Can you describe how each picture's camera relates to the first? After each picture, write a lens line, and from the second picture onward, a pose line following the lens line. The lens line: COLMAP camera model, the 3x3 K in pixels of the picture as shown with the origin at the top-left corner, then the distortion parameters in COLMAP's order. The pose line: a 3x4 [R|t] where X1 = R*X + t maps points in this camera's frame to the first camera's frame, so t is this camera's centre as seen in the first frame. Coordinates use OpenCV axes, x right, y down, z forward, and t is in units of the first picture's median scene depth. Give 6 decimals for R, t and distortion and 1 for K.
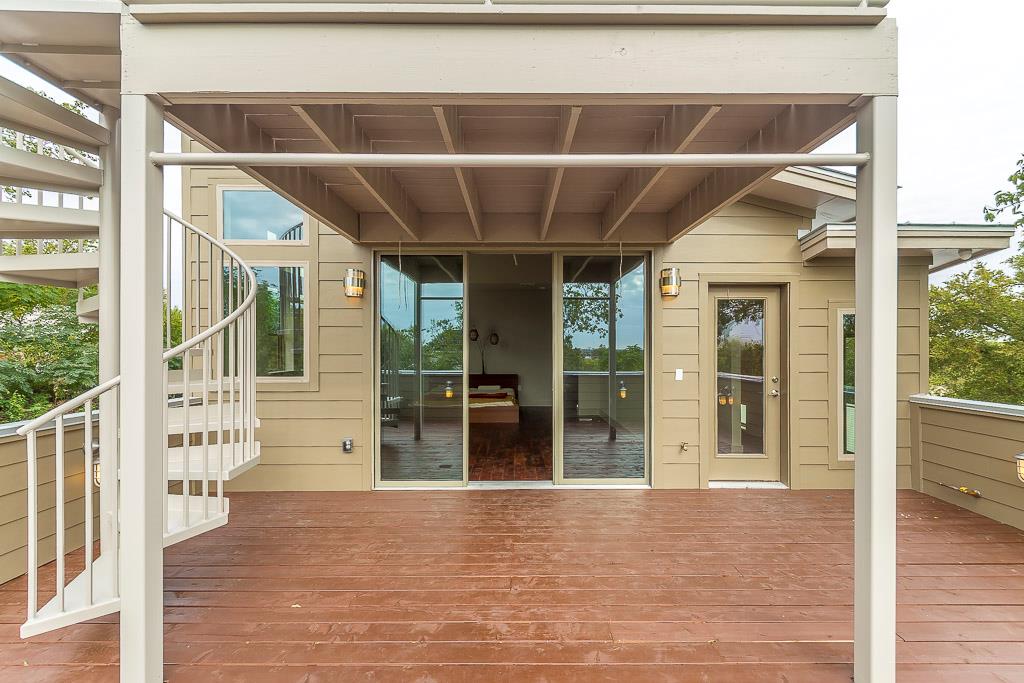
lens RADIAL K [[416.0, 0, 512.0], [0, 416.0, 341.5], [0, 0, 1]] dist [-0.000957, 0.000030]
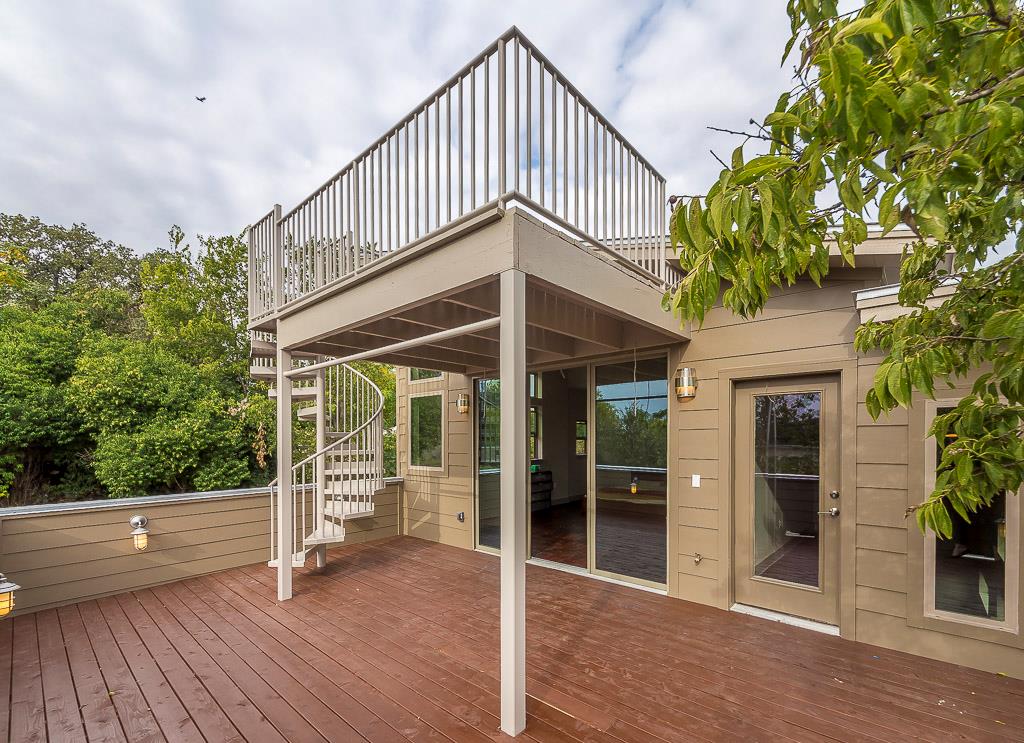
lens RADIAL K [[447.5, 0, 532.1], [0, 447.5, 433.5], [0, 0, 1]] dist [0.002860, 0.000278]
pose [[0.752475, -0.011663, -0.658518, 0.792071], [0.015742, 0.999876, 0.000278, -0.033130], [0.658433, -0.010576, 0.752565, -0.001989]]
